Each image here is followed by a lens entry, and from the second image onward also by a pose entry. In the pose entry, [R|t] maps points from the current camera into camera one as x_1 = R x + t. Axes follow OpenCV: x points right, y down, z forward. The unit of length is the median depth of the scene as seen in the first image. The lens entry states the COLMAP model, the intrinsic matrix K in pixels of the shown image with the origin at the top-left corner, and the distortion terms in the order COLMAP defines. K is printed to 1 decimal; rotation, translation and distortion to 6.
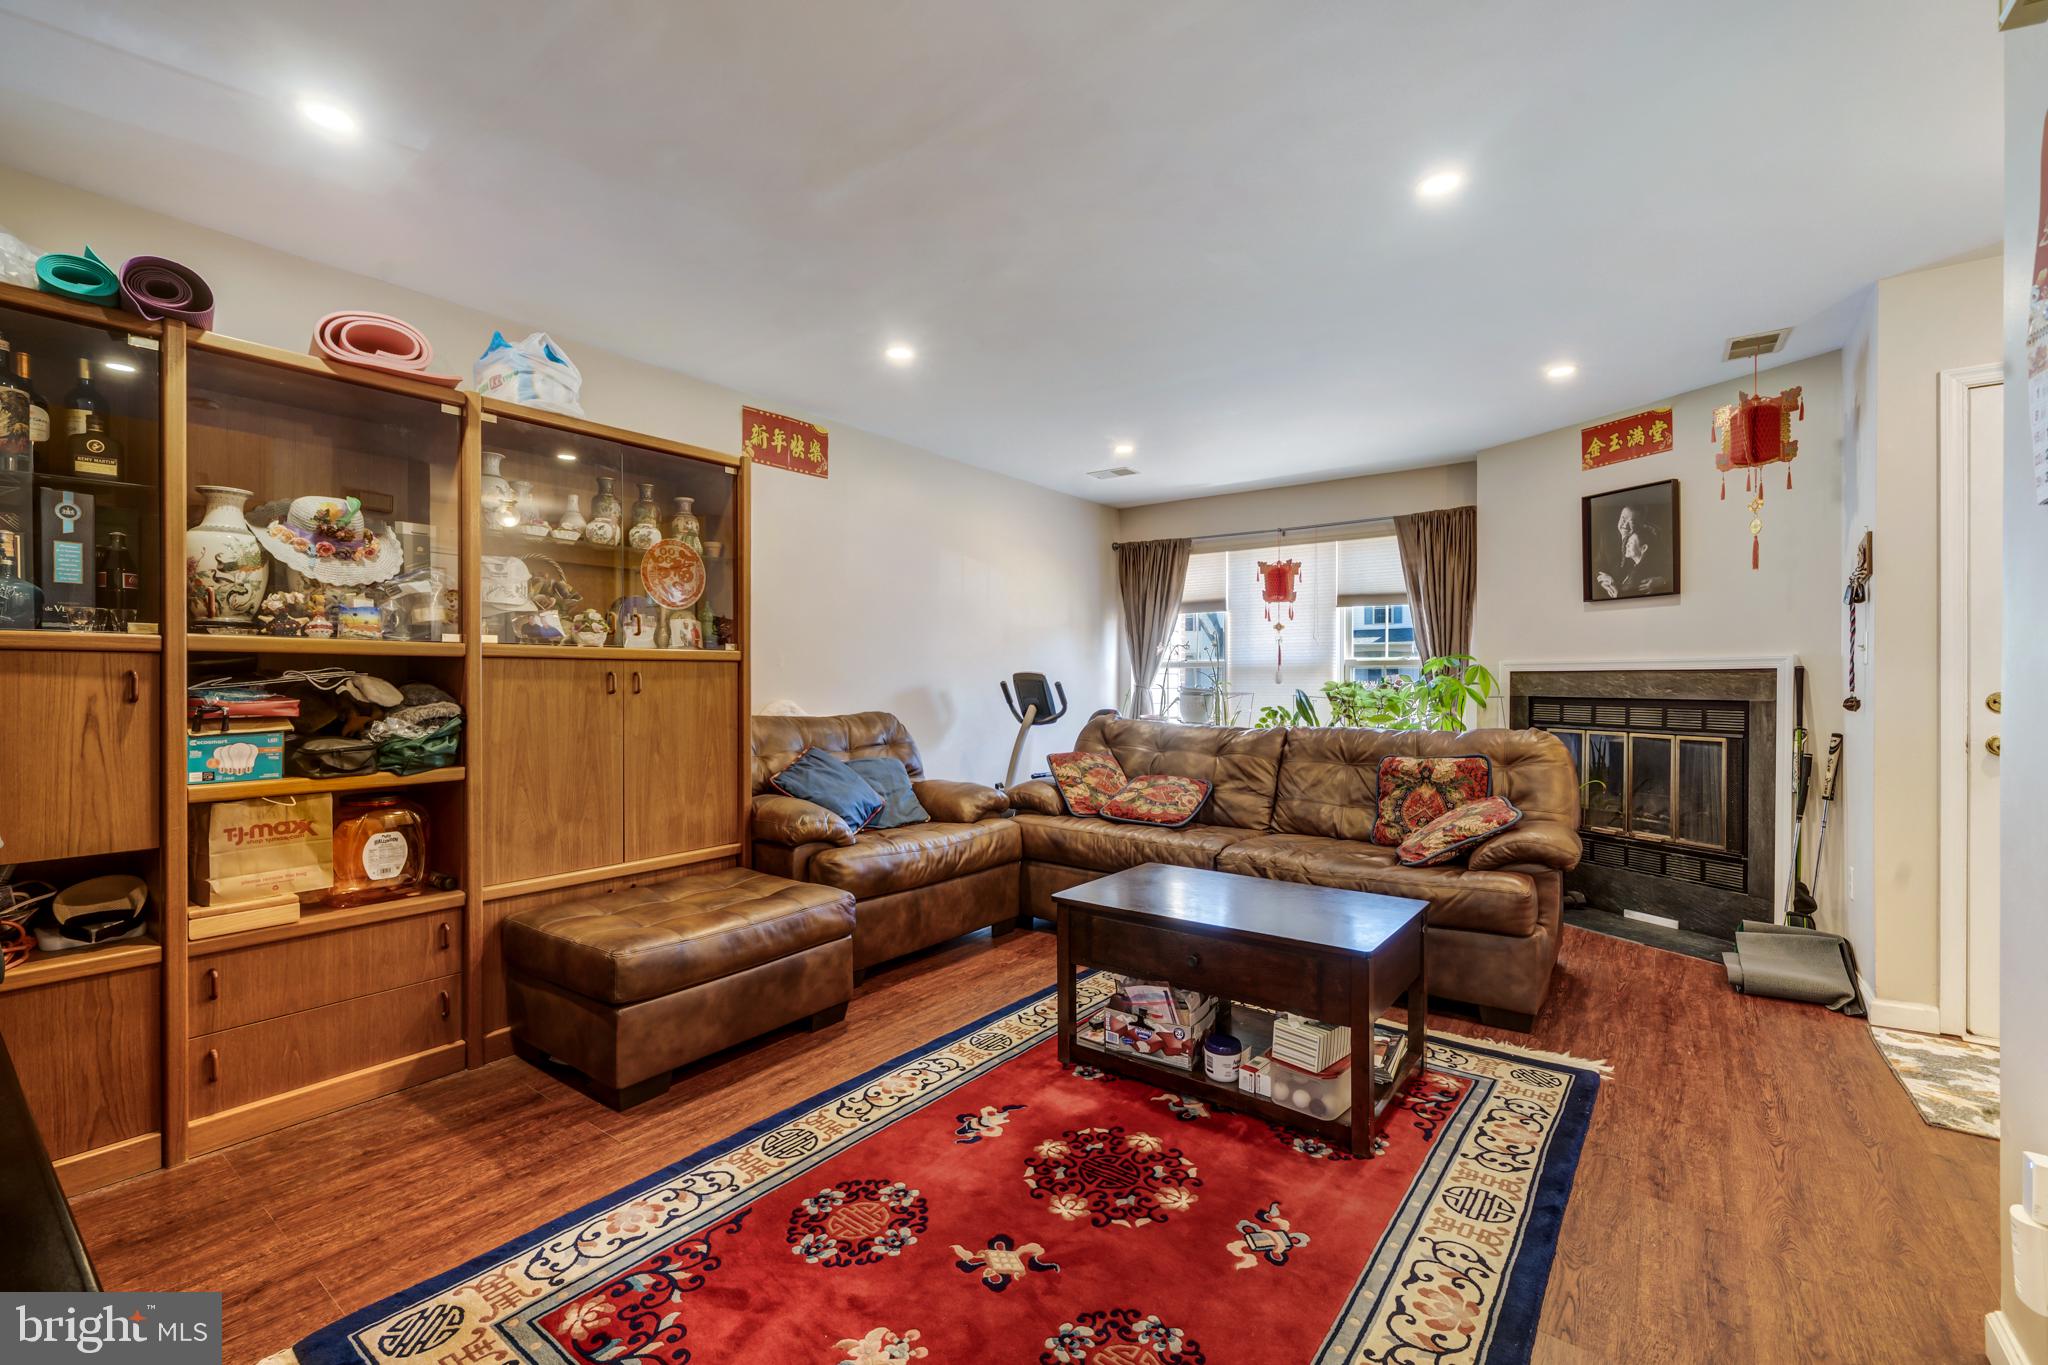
lens RADIAL K [[891.8, 0, 1010.7], [0, 891.8, 678.0], [0, 0, 1]] dist [-0.001648, -0.000338]
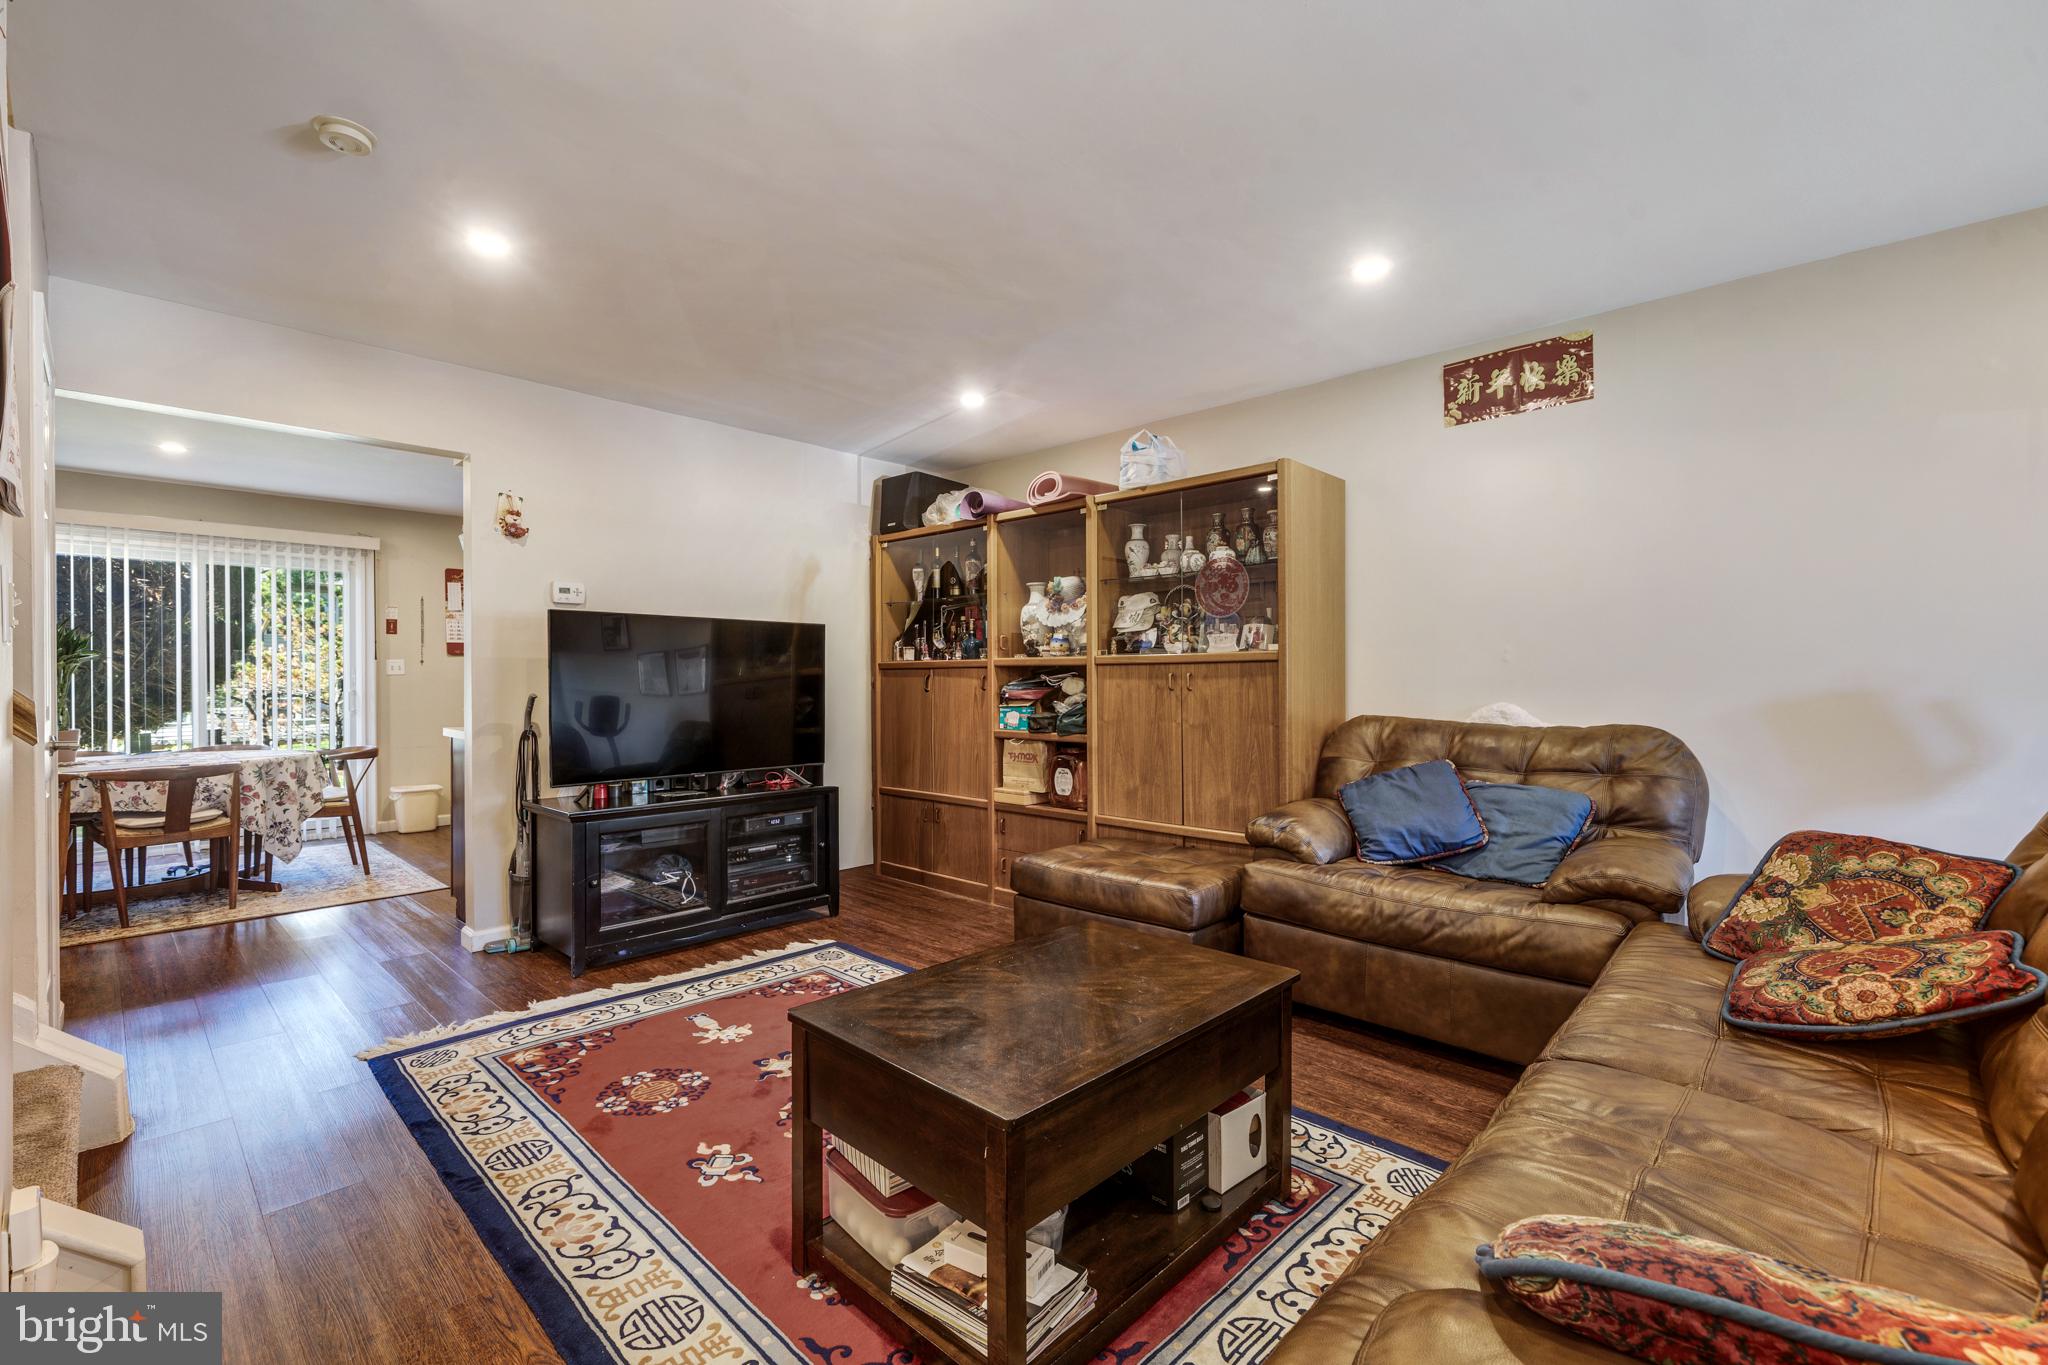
lens RADIAL K [[891.8, 0, 1013.2], [0, 891.8, 685.0], [0, 0, 1]] dist [-0.001648, -0.000338]
pose [[-0.128155, 0.007441, -0.991726, 1.162559], [0.005633, 0.999961, 0.006775, 0.000675], [0.991738, -0.004718, -0.128192, 1.284744]]
